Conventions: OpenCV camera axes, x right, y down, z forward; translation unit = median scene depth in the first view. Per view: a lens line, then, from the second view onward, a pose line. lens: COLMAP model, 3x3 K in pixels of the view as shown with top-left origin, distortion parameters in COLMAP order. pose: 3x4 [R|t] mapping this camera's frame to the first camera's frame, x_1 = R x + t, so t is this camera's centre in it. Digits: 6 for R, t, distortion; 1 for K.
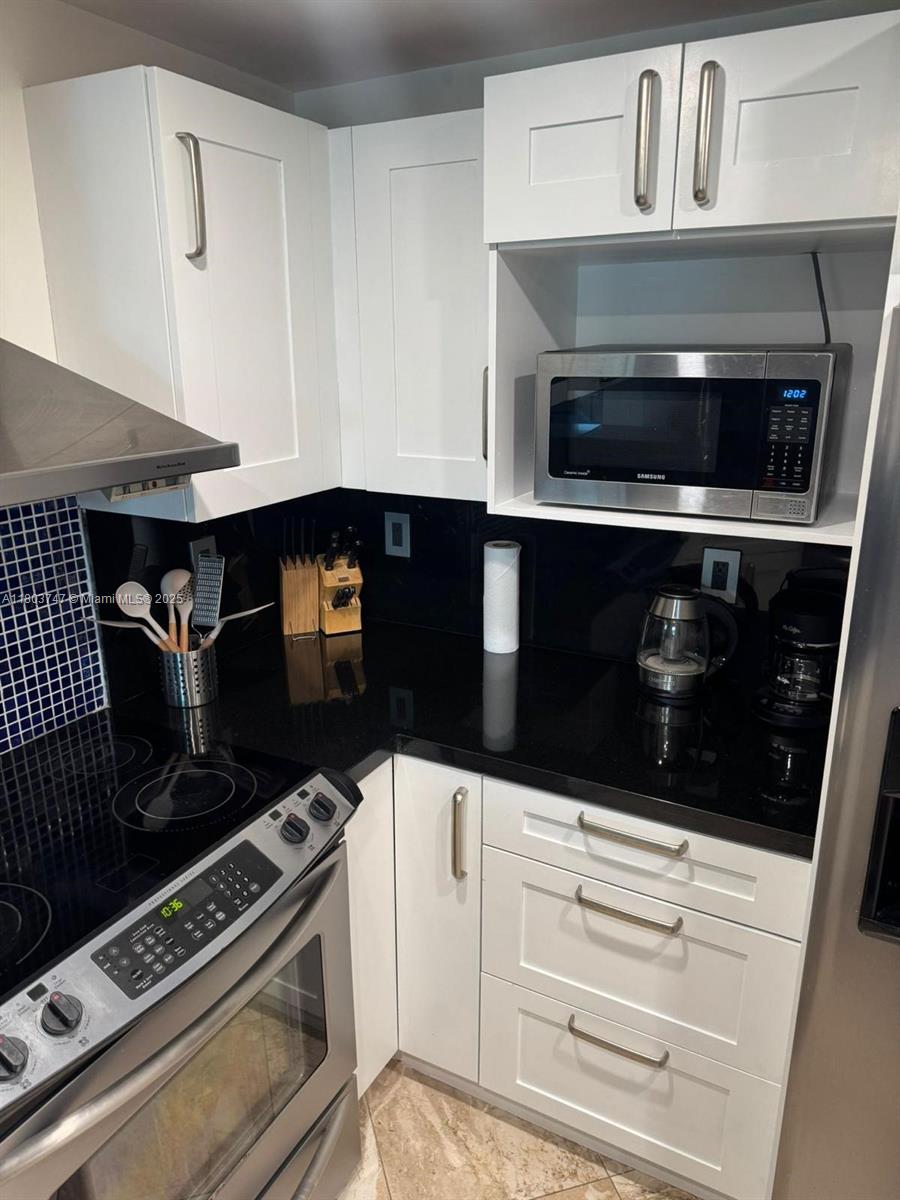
lens RADIAL K [[853.4, 0, 450.0], [0, 853.4, 600.0], [0, 0, 1]] dist [0.022932, -0.023801]
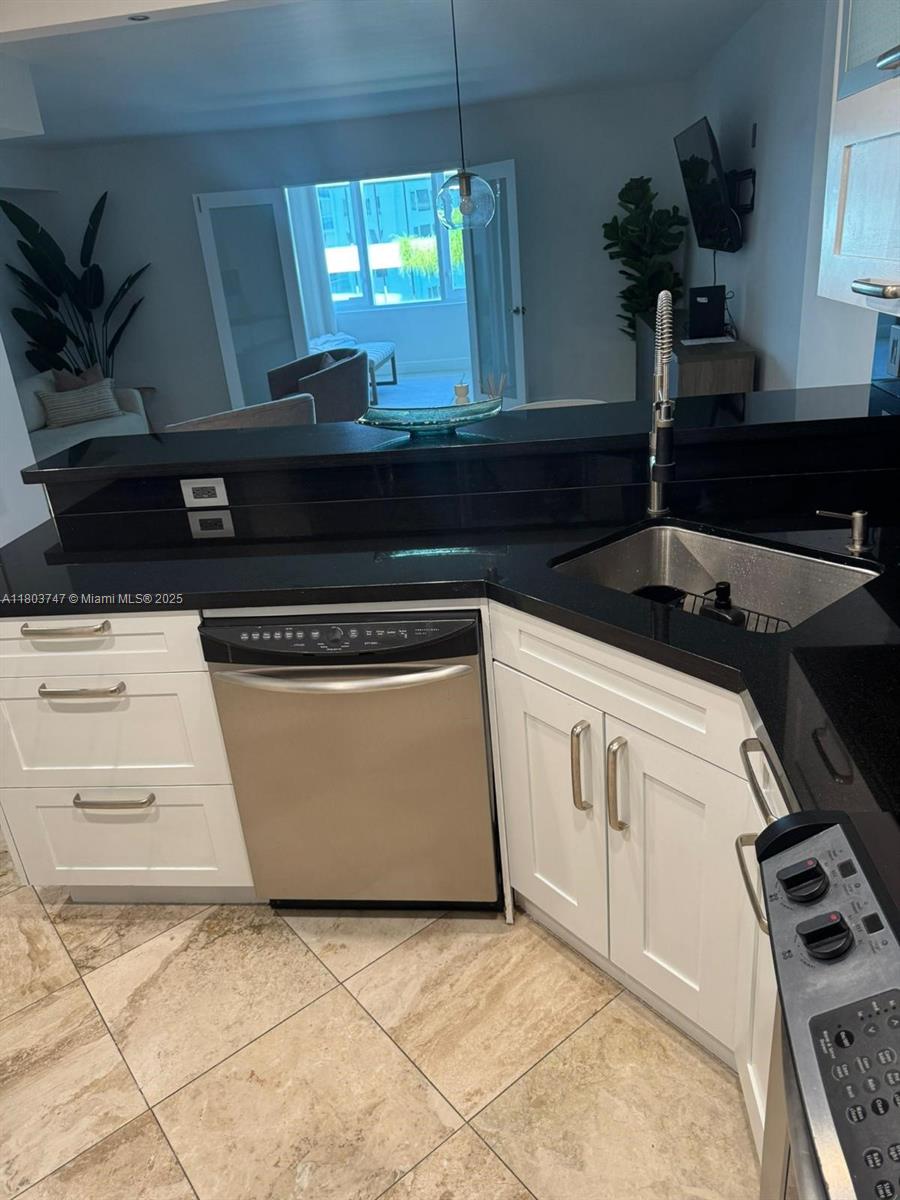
lens RADIAL K [[853.4, 0, 450.0], [0, 853.4, 600.0], [0, 0, 1]] dist [0.022932, -0.023801]
pose [[-0.922431, 0.224375, -0.314287, 0.026966], [-0.023154, 0.780274, 0.625009, -0.150286], [0.385466, 0.583806, -0.714554, 0.783826]]
